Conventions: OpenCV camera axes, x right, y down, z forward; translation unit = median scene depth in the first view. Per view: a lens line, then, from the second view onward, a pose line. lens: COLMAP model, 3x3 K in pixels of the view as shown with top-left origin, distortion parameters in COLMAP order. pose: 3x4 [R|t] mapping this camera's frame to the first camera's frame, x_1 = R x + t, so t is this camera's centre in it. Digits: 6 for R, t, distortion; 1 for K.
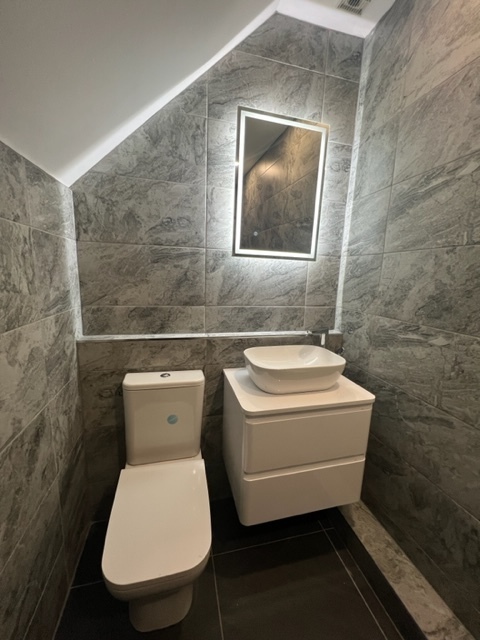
lens RADIAL K [[256.6, 0, 240.8], [0, 256.6, 320.3], [0, 0, 1]] dist [0.001553, -0.000049]
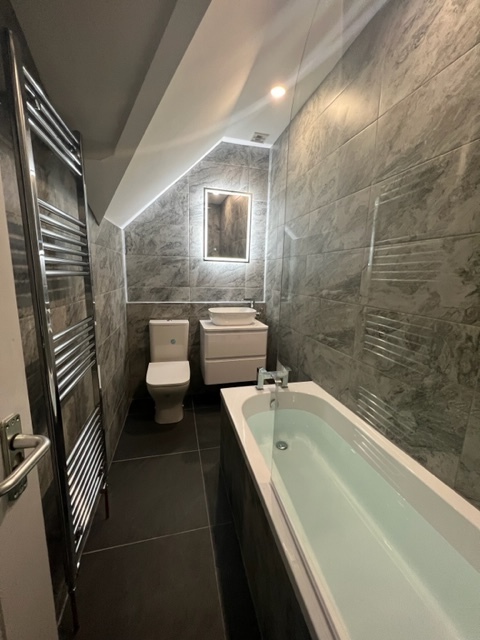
lens RADIAL K [[256.6, 0, 239.6], [0, 256.6, 319.9], [0, 0, 1]] dist [0.001553, -0.000049]
pose [[0.999945, -0.010443, 0.000878, 0.247060], [0.010445, 0.999943, -0.002204, 0.211357], [-0.000855, 0.002213, 0.999997, -0.981893]]
